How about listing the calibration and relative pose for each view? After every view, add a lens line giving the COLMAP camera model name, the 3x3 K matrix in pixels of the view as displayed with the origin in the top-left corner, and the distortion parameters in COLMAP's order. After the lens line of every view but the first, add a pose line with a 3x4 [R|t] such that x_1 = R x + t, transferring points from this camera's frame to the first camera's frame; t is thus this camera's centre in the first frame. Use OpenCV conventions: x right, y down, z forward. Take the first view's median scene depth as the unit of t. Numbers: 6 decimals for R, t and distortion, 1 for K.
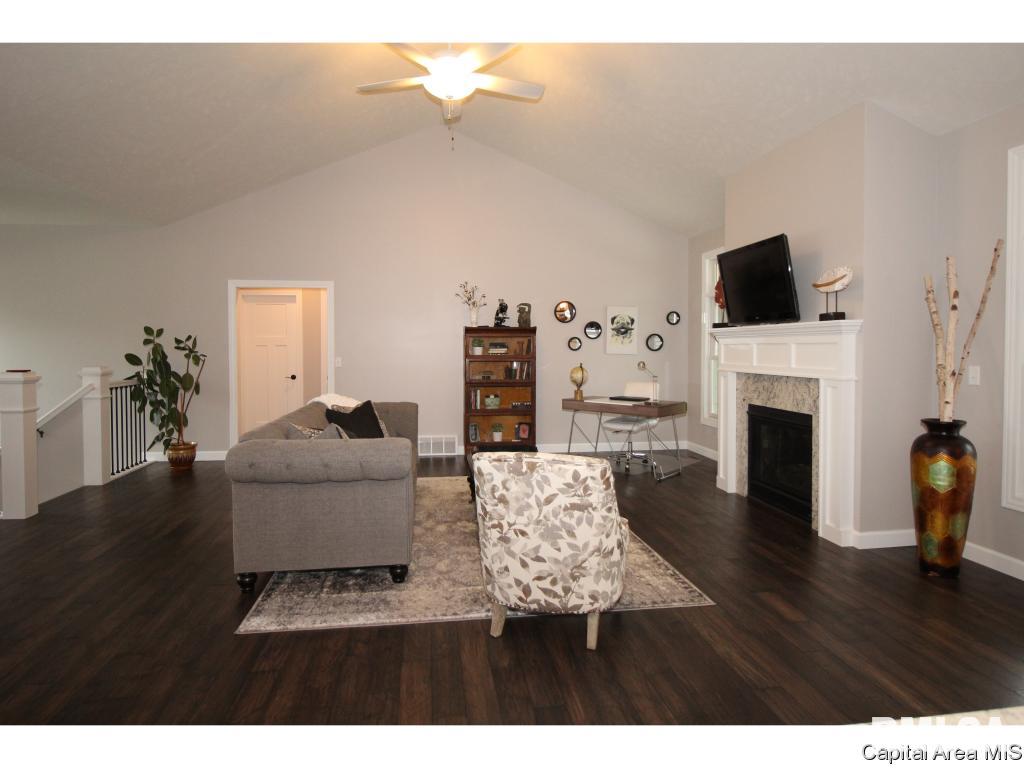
lens RADIAL K [[595.0, 0, 508.0], [0, 595.0, 362.0], [0, 0, 1]] dist [0.000526, -0.002960]
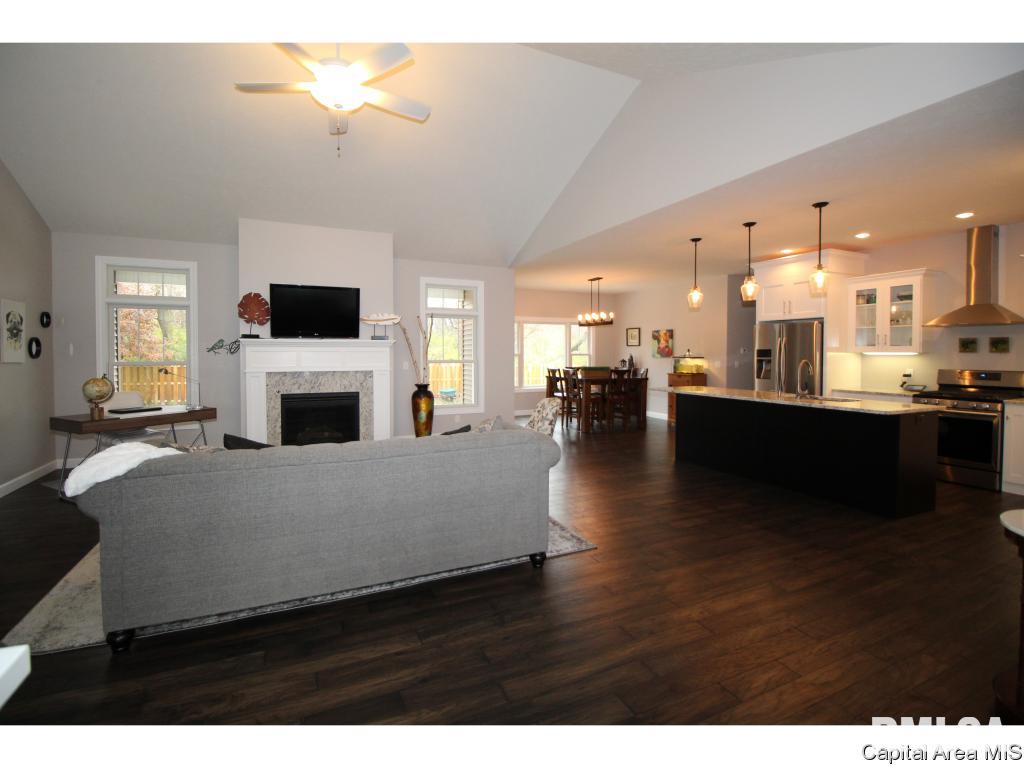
lens RADIAL K [[468.4, 0, 507.1], [0, 468.4, 365.1], [0, 0, 1]] dist [-0.012556, -0.000722]
pose [[-0.288961, -0.022688, 0.957072, -0.654471], [0.023345, 0.999255, 0.030736, -0.016112], [-0.957056, 0.031224, -0.288216, 0.670580]]
